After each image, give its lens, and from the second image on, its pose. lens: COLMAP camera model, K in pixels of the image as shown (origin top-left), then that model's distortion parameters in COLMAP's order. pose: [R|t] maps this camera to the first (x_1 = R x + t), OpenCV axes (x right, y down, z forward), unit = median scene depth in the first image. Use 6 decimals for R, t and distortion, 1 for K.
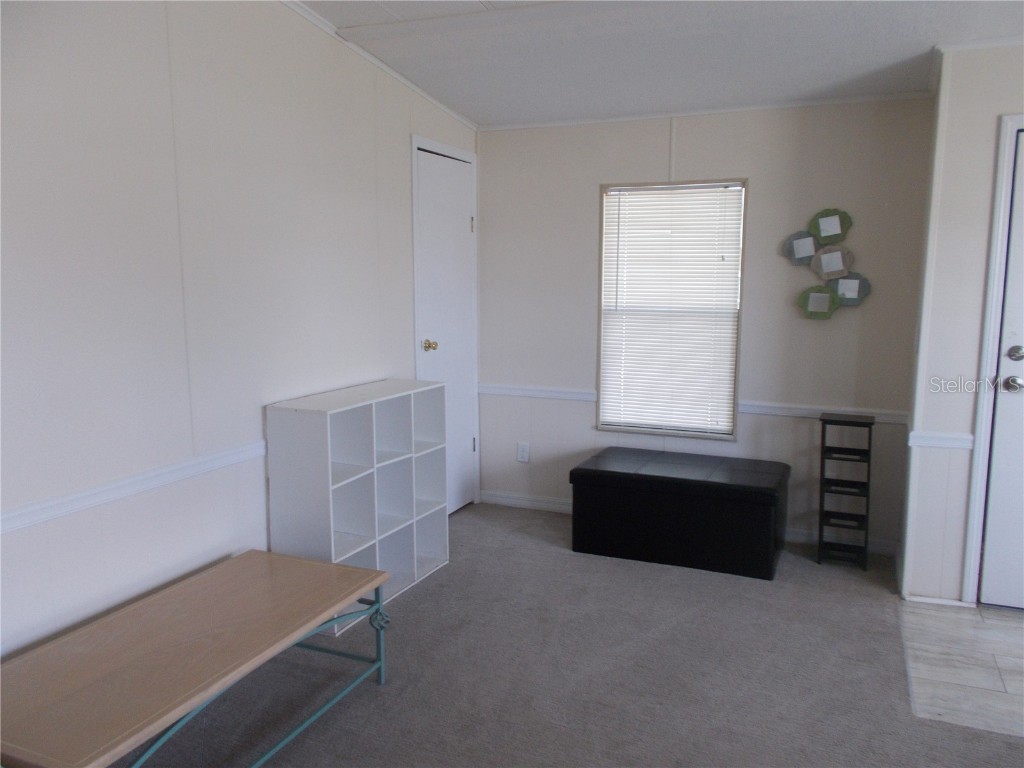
lens RADIAL K [[784.3, 0, 513.9], [0, 784.3, 384.5], [0, 0, 1]] dist [0.019262, -0.016907]
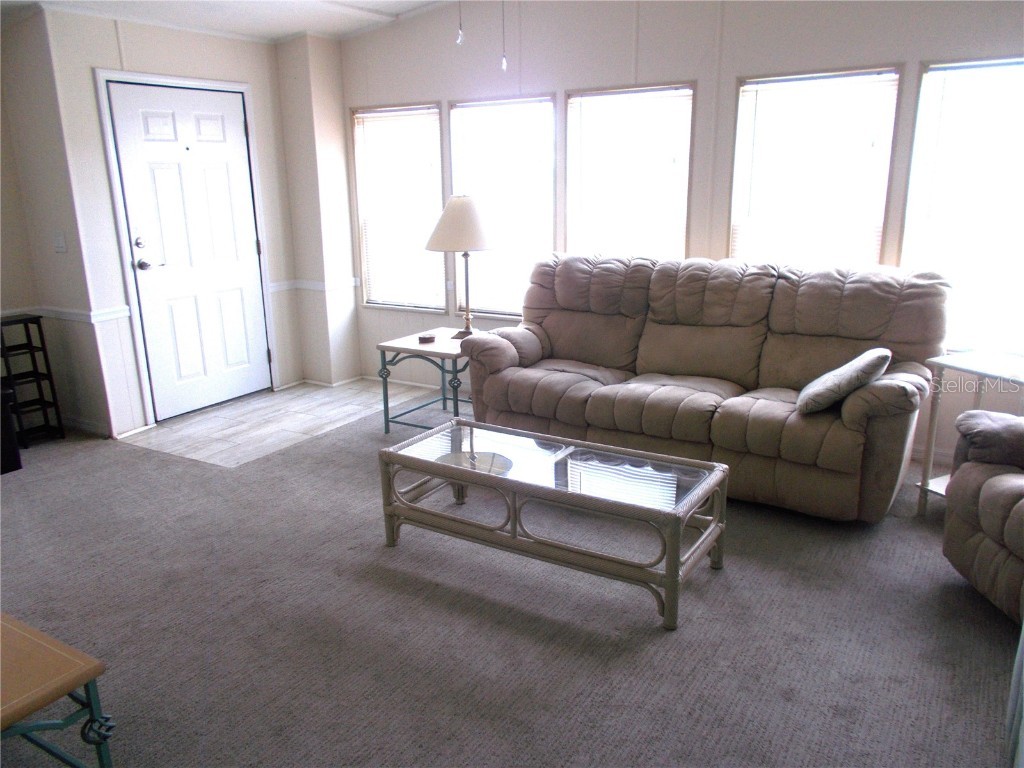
lens RADIAL K [[784.3, 0, 513.4], [0, 784.3, 385.7], [0, 0, 1]] dist [0.019262, -0.016907]
pose [[0.157730, -0.259649, 0.952735, -0.664855], [0.162899, 0.958435, 0.234234, -0.014729], [-0.973953, 0.118254, 0.193471, 0.090375]]
